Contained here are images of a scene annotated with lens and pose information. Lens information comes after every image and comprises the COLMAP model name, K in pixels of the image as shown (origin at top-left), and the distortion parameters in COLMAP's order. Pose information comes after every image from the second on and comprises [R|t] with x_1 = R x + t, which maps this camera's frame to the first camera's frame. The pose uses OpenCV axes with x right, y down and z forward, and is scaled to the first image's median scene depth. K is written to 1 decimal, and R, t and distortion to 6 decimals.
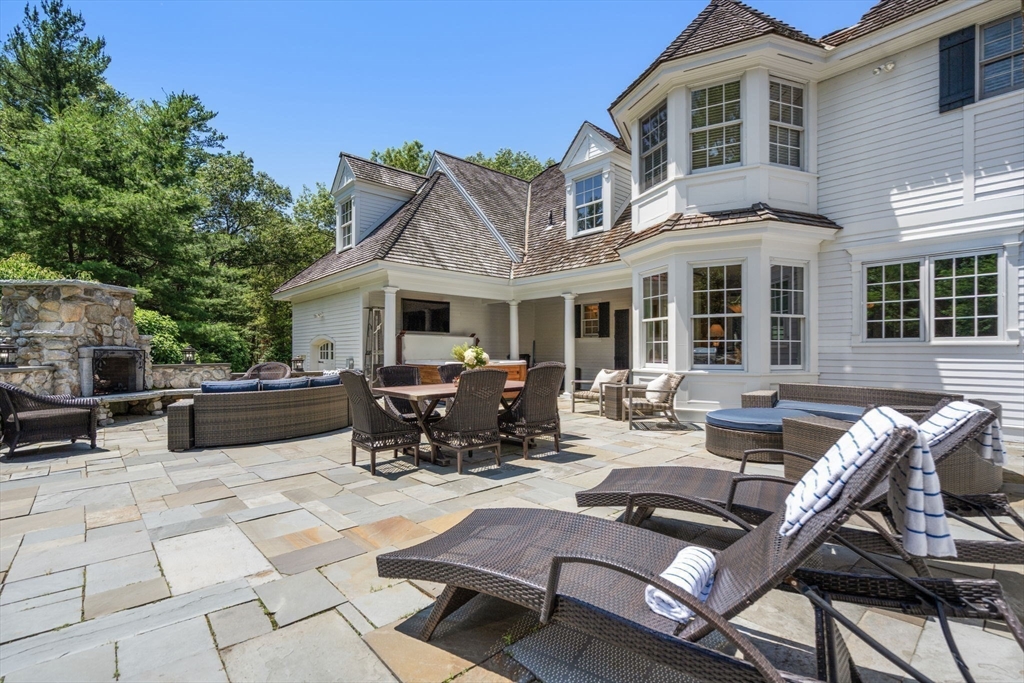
lens RADIAL K [[459.0, 0, 517.0], [0, 459.0, 345.5], [0, 0, 1]] dist [-0.001440, 0.000027]
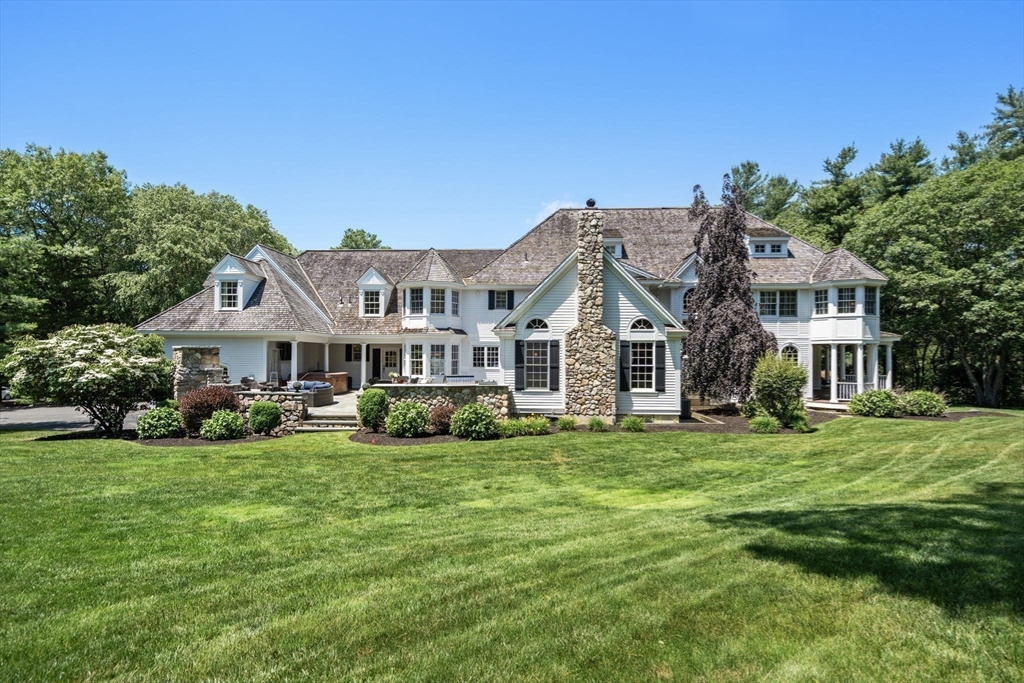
lens RADIAL K [[471.0, 0, 511.7], [0, 471.0, 344.5], [0, 0, 1]] dist [0.002995, 0.000750]
pose [[0.692908, 0.021389, 0.720709, -1.671050], [-0.015073, 0.999771, -0.015179, -0.136890], [-0.720869, -0.000346, 0.693071, -1.756439]]
